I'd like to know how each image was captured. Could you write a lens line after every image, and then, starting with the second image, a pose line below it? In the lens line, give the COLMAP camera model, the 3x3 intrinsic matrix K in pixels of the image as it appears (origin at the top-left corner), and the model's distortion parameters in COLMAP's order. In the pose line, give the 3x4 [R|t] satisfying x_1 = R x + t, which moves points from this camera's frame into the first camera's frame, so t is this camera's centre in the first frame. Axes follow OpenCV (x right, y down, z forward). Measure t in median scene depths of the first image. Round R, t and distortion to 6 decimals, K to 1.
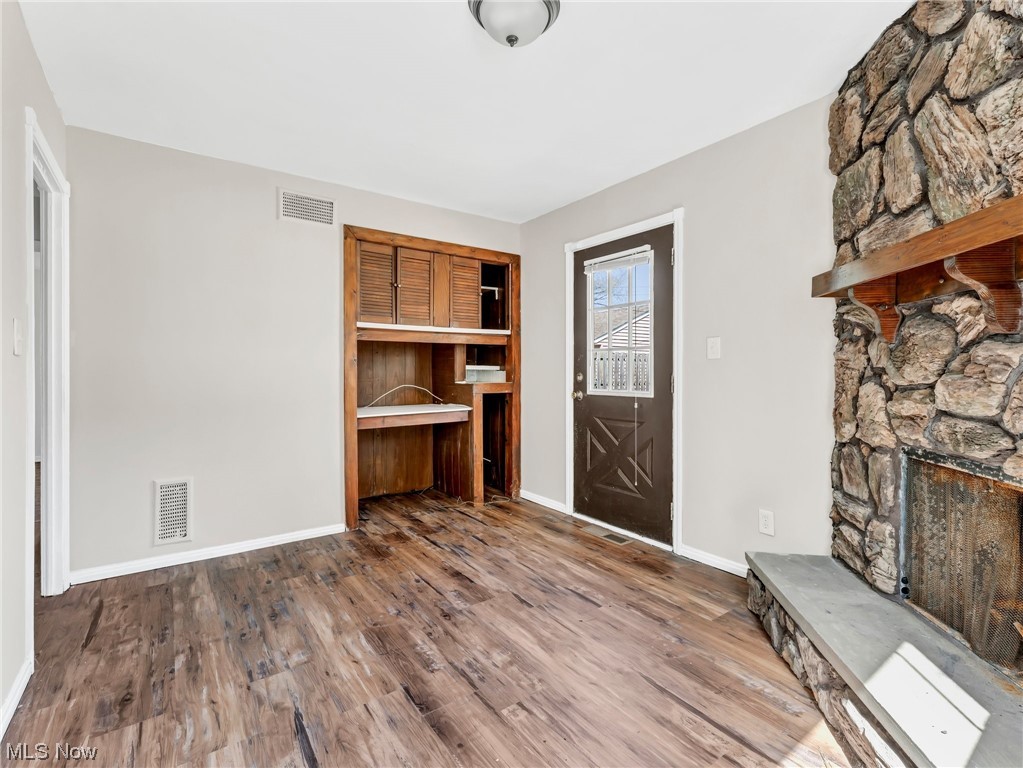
lens RADIAL K [[478.9, 0, 509.2], [0, 478.9, 372.3], [0, 0, 1]] dist [0.000915, -0.000066]
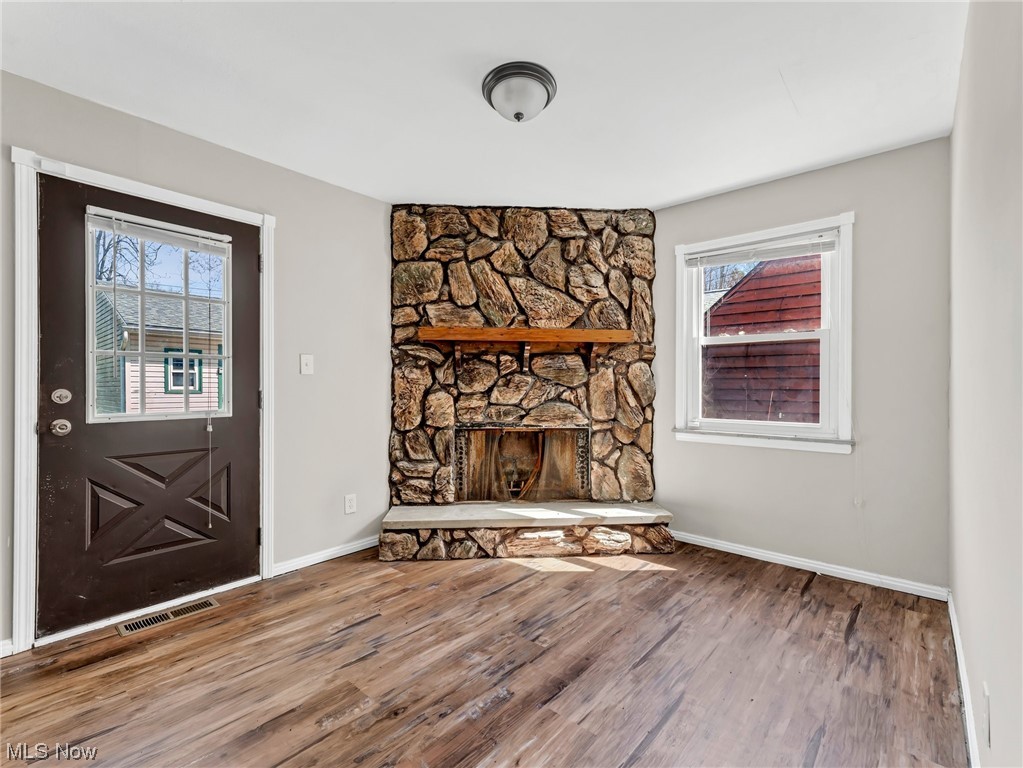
lens RADIAL K [[468.9, 0, 509.0], [0, 468.9, 385.4], [0, 0, 1]] dist [0.001691, 0.000336]
pose [[-0.234562, 0.002800, 0.972097, -0.946262], [0.003023, 0.999993, -0.002151, 0.000957], [-0.972097, 0.002434, -0.234569, 1.069407]]
